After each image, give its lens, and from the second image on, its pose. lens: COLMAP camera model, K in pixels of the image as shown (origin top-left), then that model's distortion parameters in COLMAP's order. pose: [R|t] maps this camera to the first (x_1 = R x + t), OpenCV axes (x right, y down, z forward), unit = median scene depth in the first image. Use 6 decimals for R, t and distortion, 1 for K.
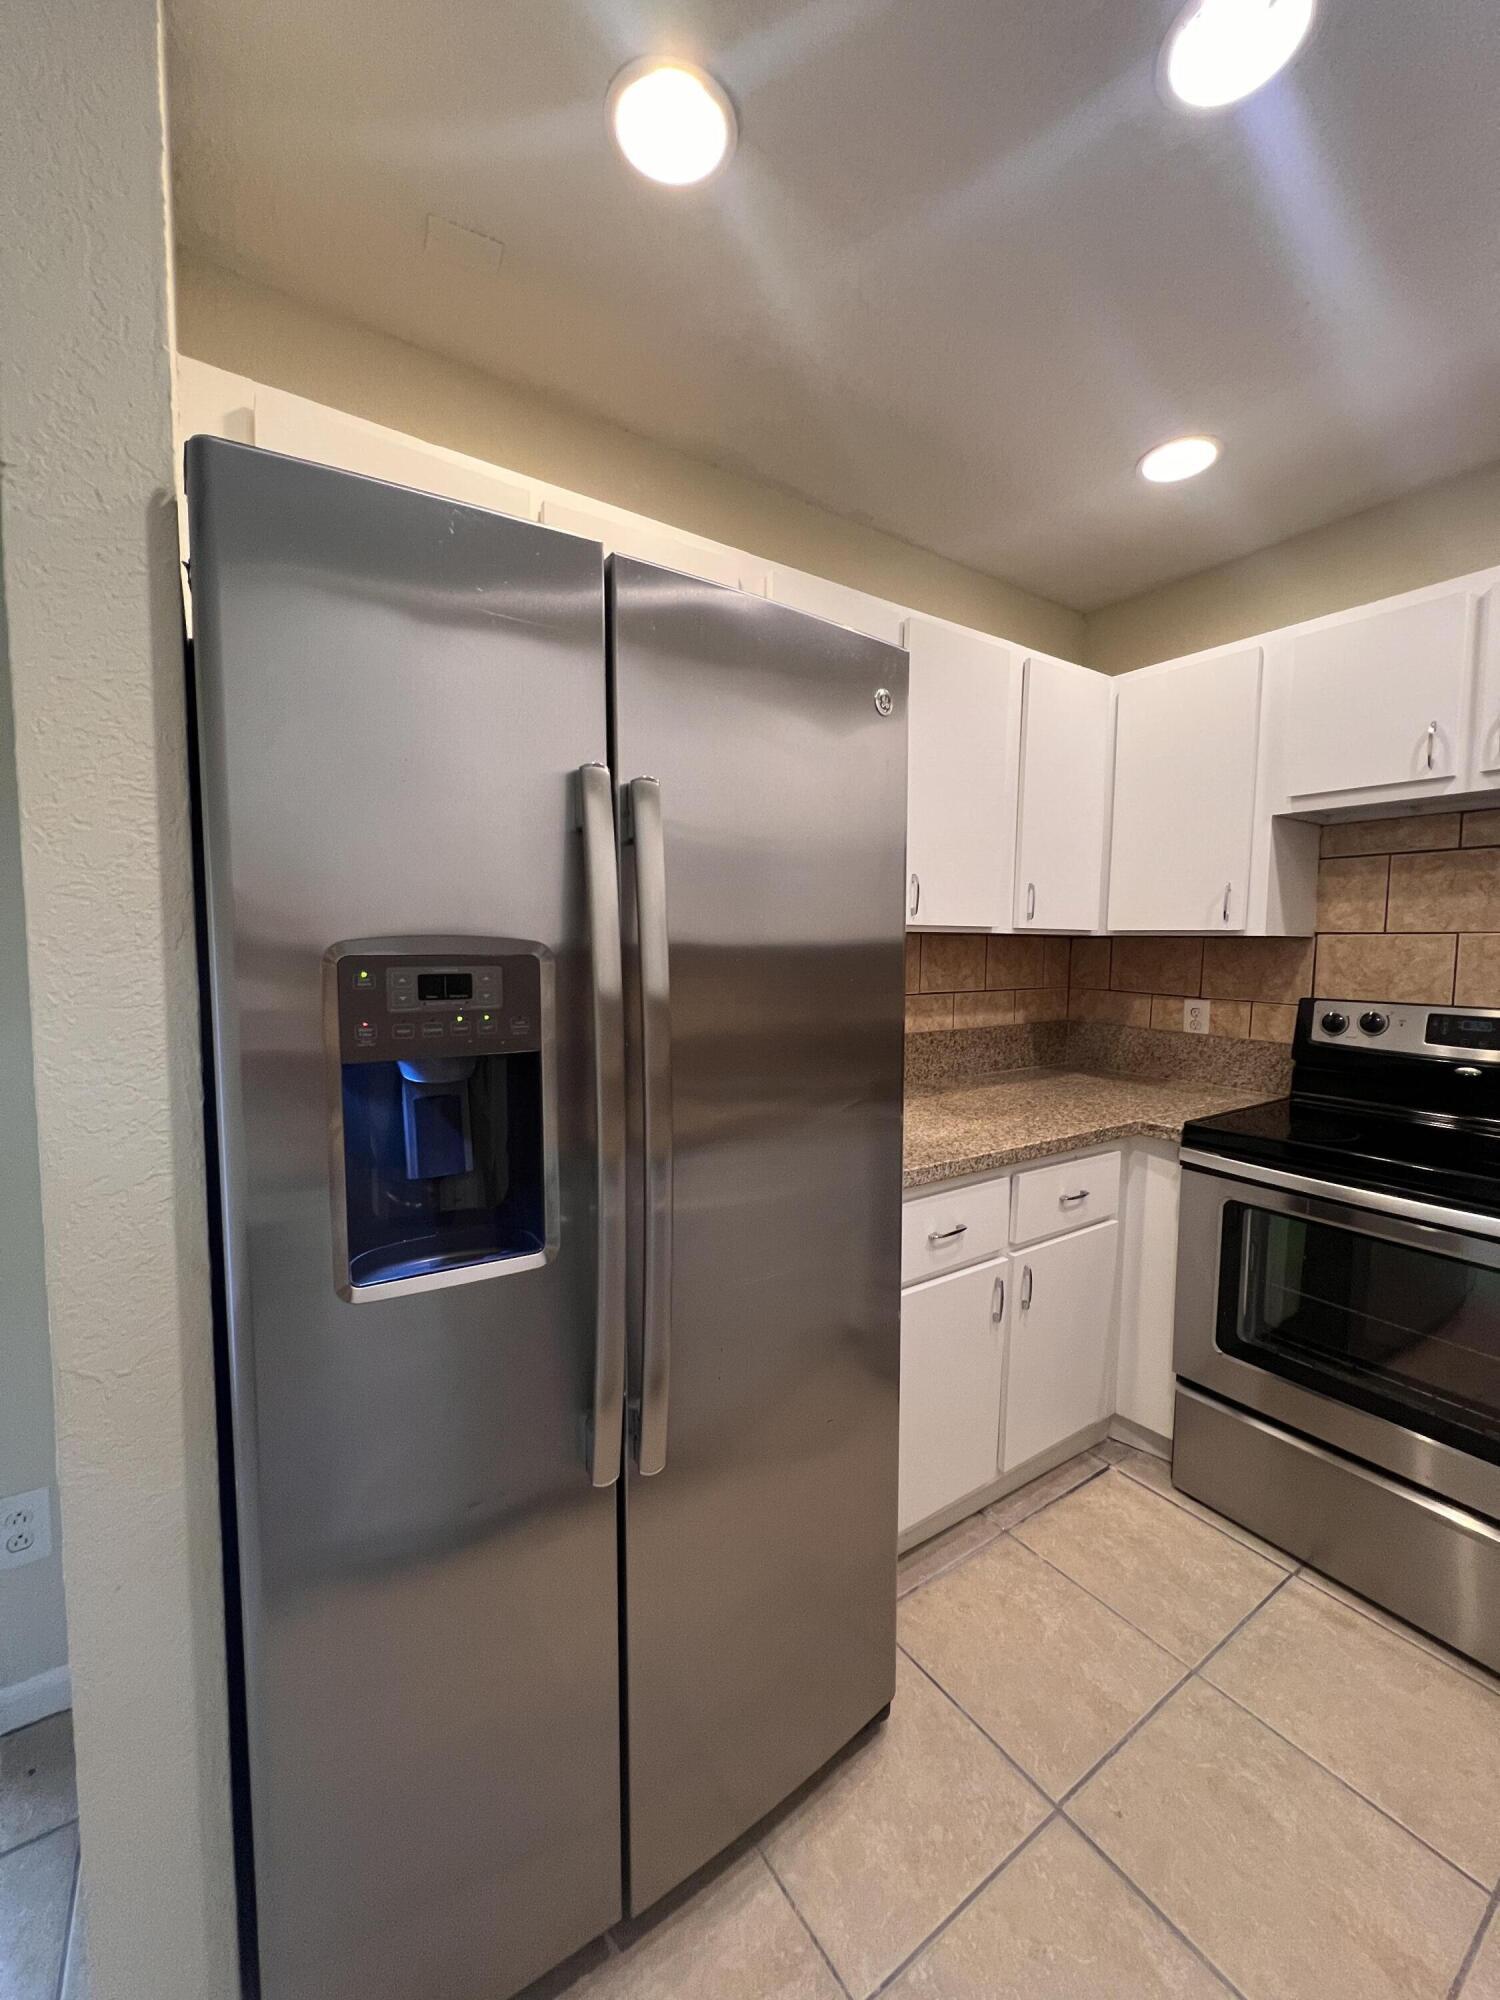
lens RADIAL K [[799.0, 0, 748.9], [0, 799.0, 1006.0], [0, 0, 1]] dist [-0.002088, 0.001064]
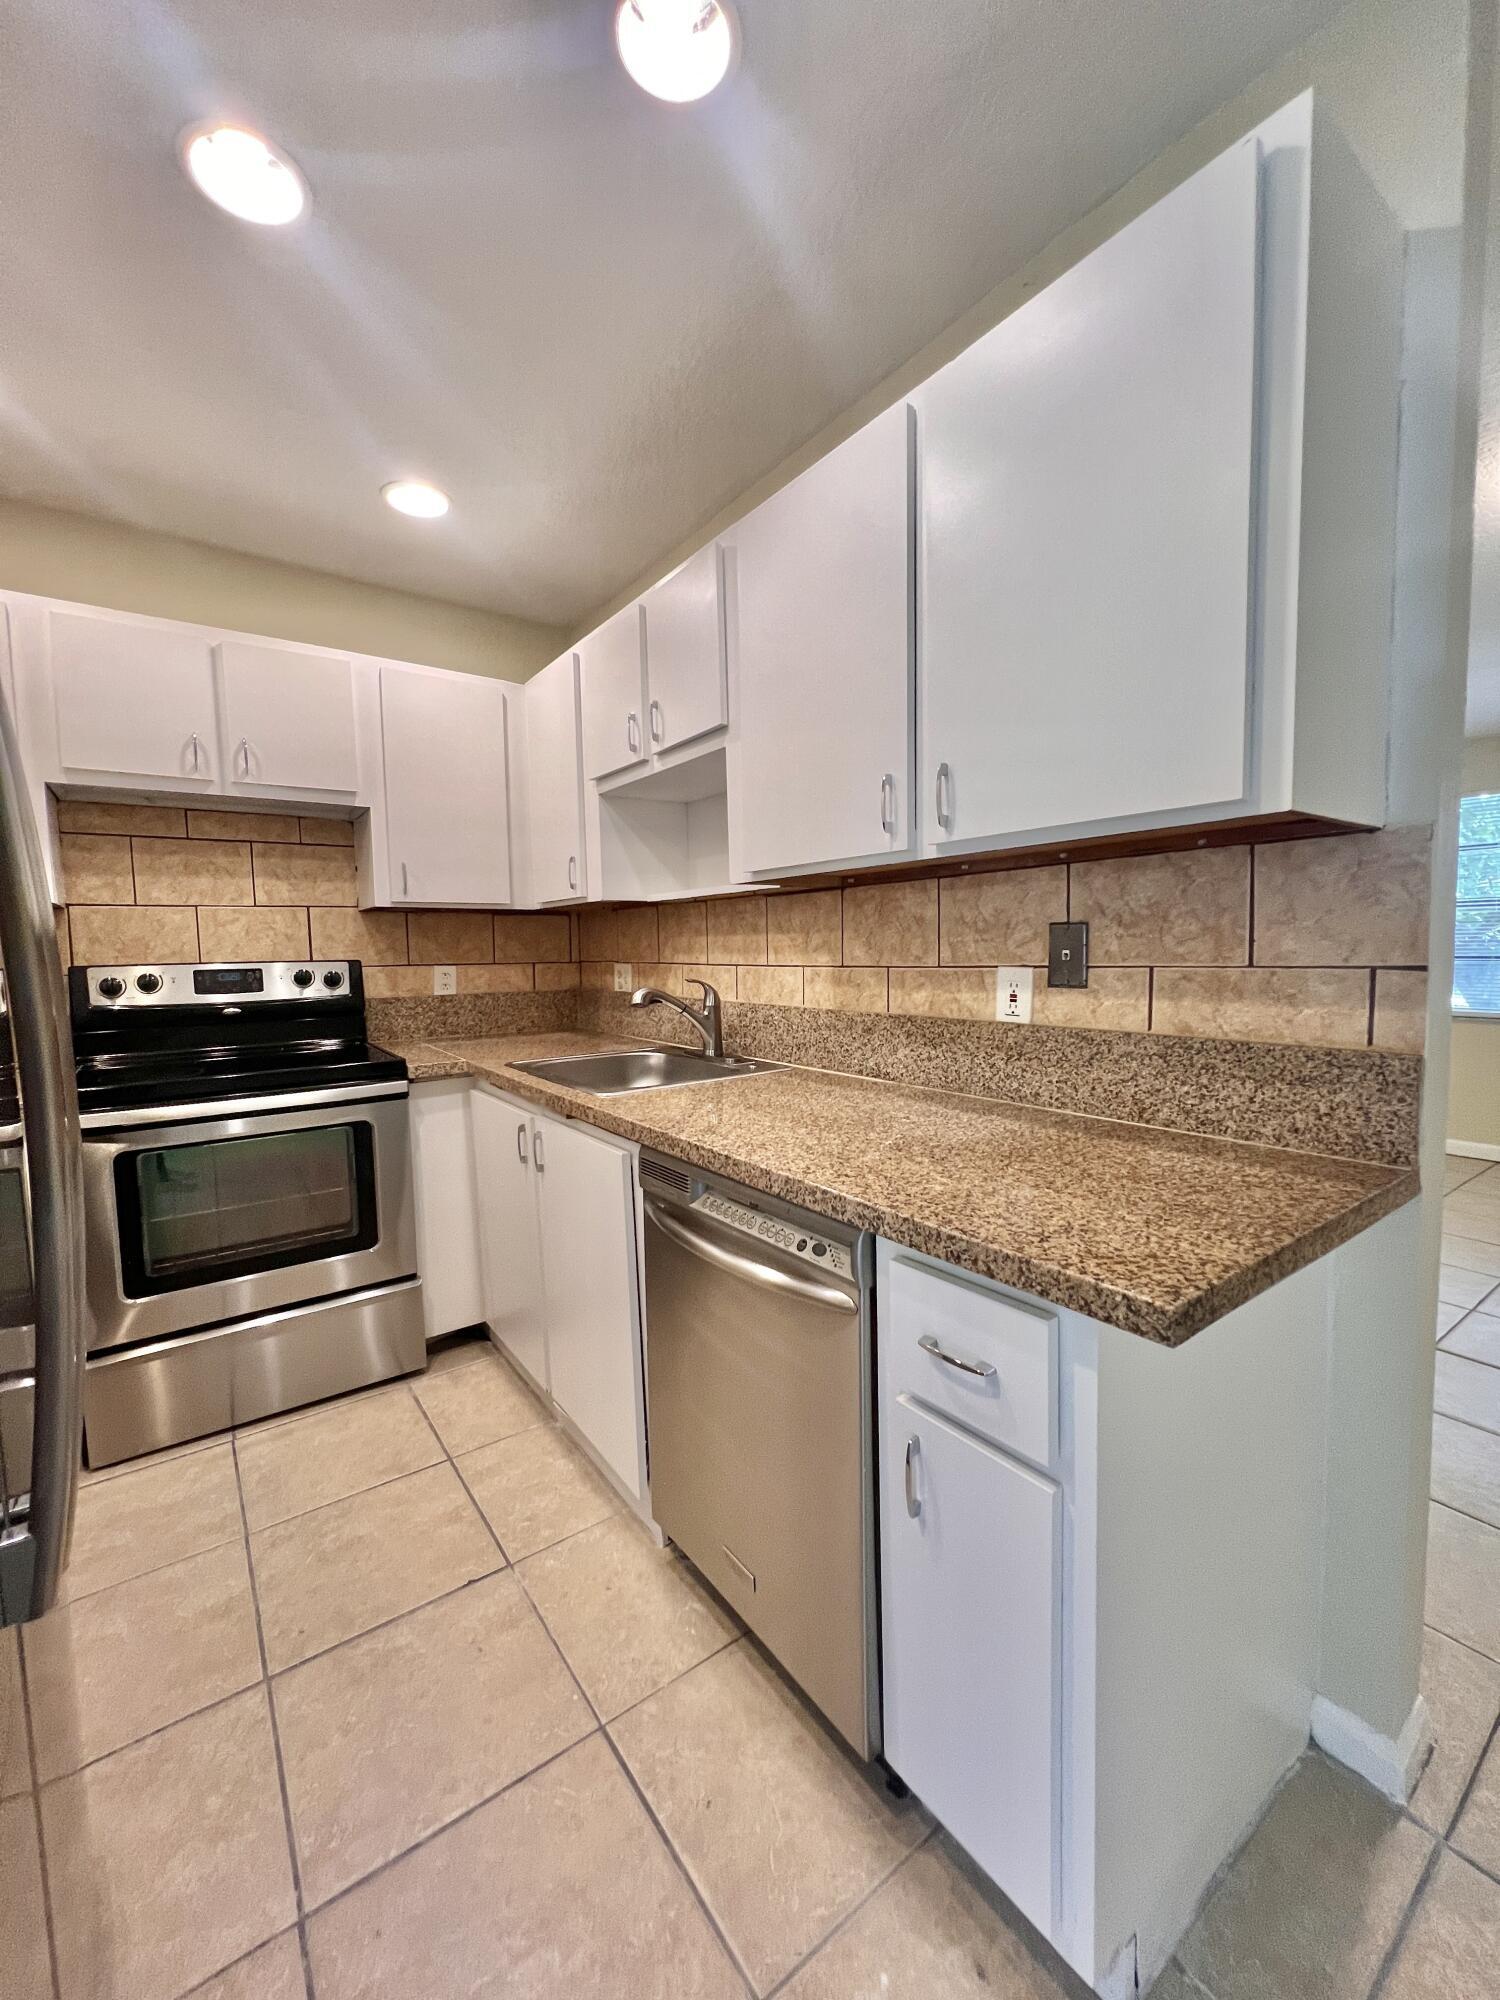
lens RADIAL K [[799.0, 0, 748.9], [0, 799.0, 1006.0], [0, 0, 1]] dist [-0.002088, 0.001064]
pose [[-0.032108, -0.085074, 0.995857, -0.413791], [0.098745, 0.991226, 0.087862, 0.040820], [-0.994595, 0.101157, -0.023425, 0.179528]]
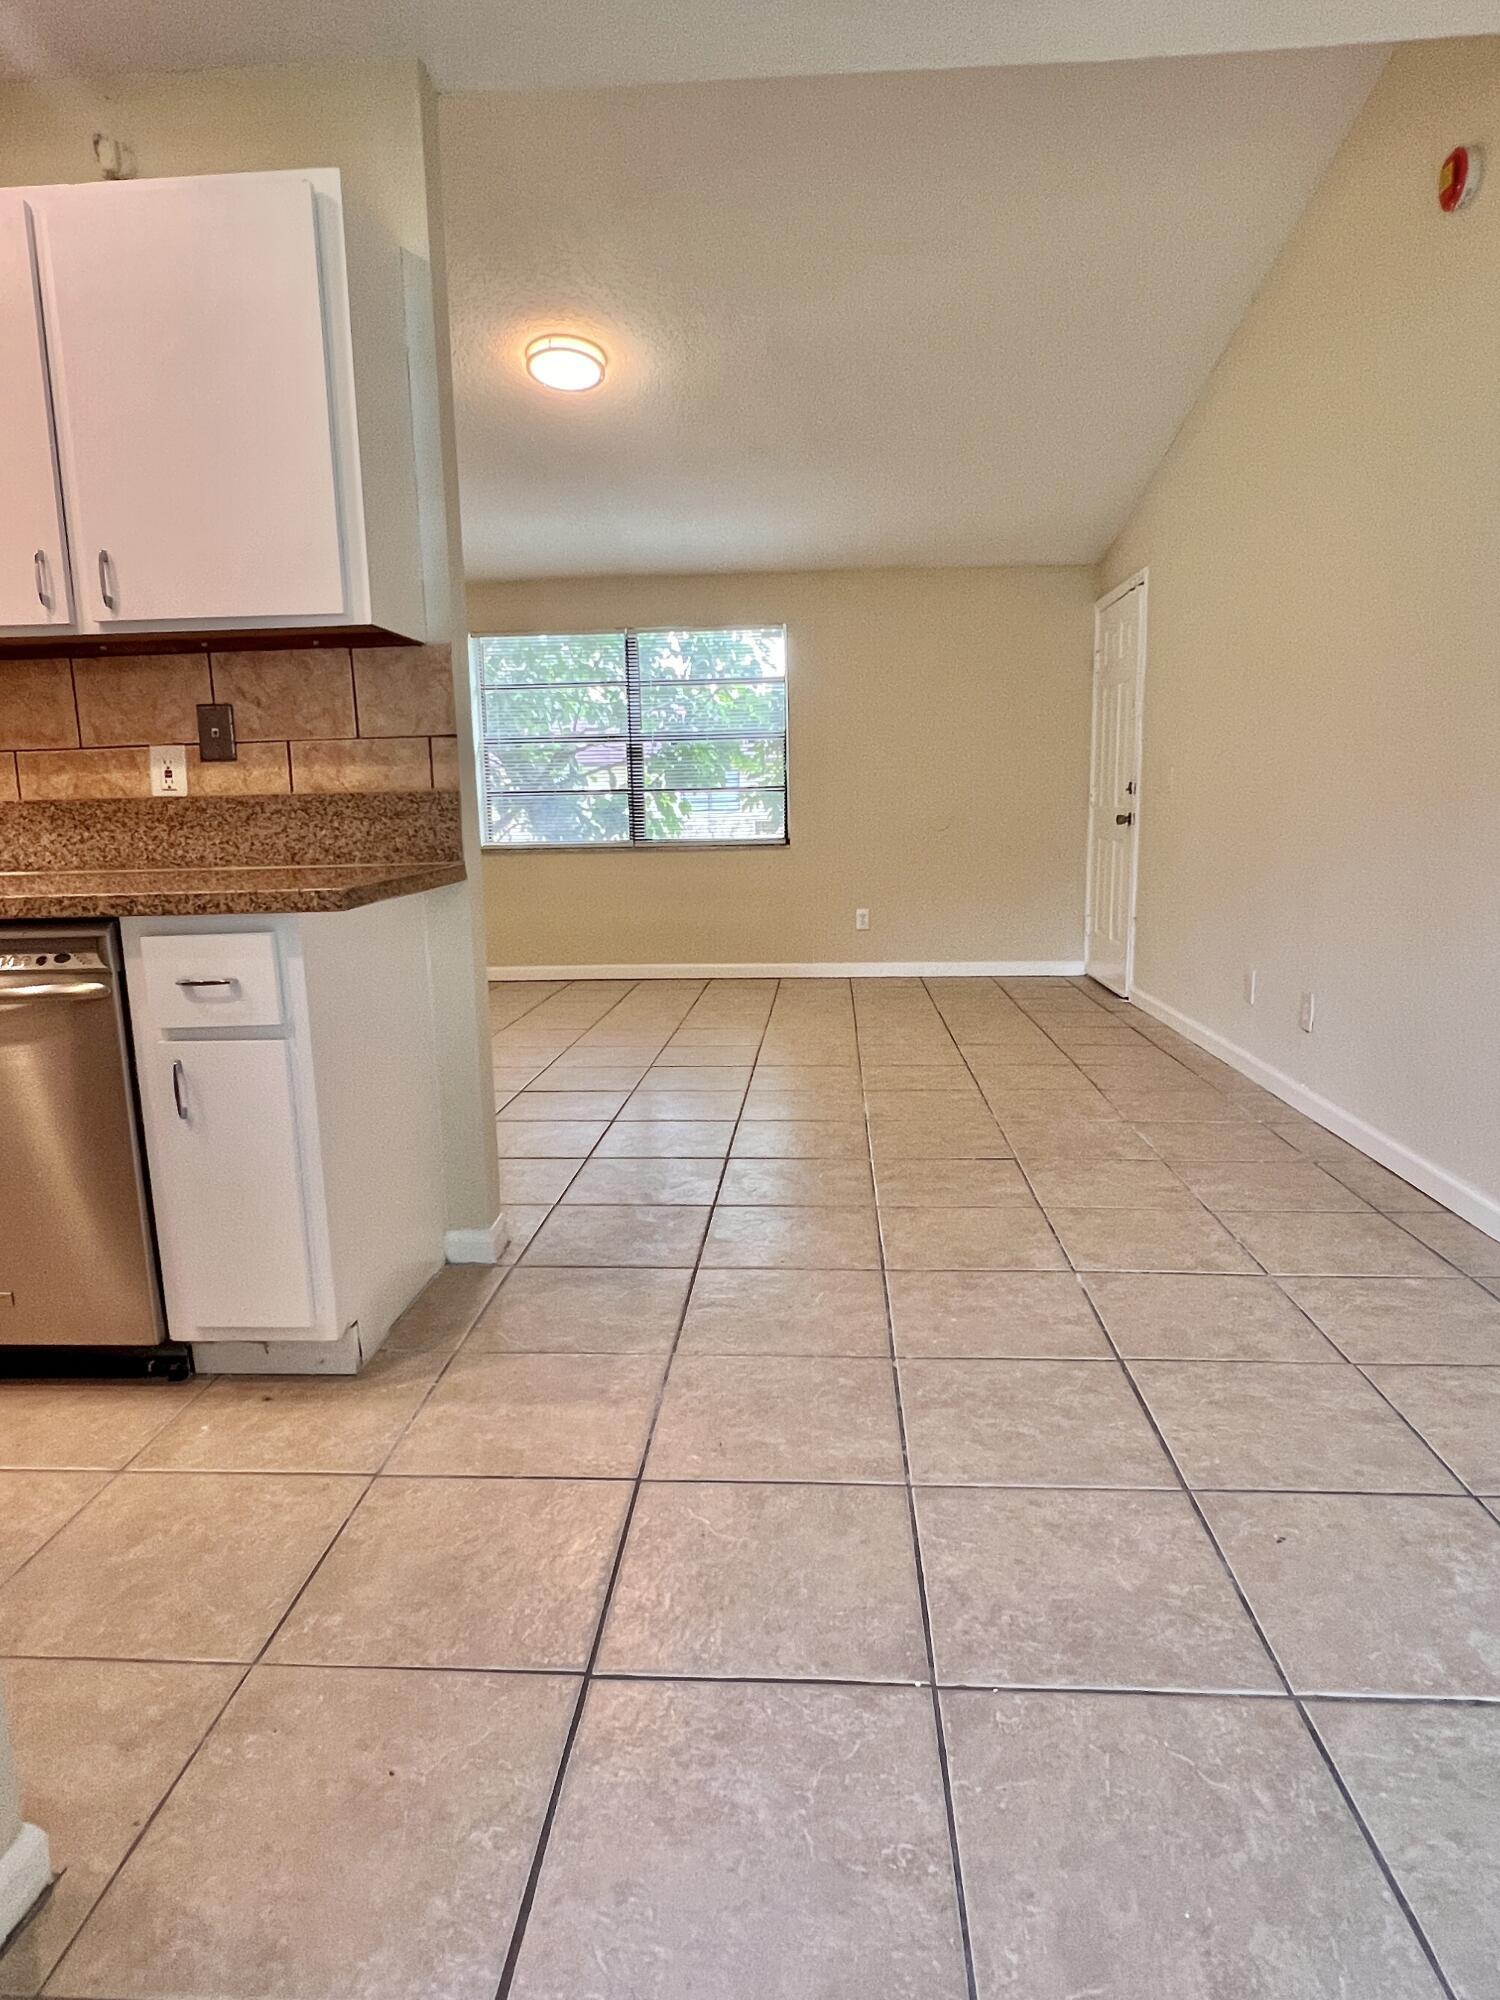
lens RADIAL K [[1197.9, 0, 750.0], [0, 1197.9, 1000.0], [0, 0, 1]] dist [-0.002239, -0.001104]
pose [[-0.790422, -0.097694, 0.604722, -0.948196], [0.061796, 0.969447, 0.237388, 0.097200], [-0.609437, 0.225006, -0.760236, 0.561752]]
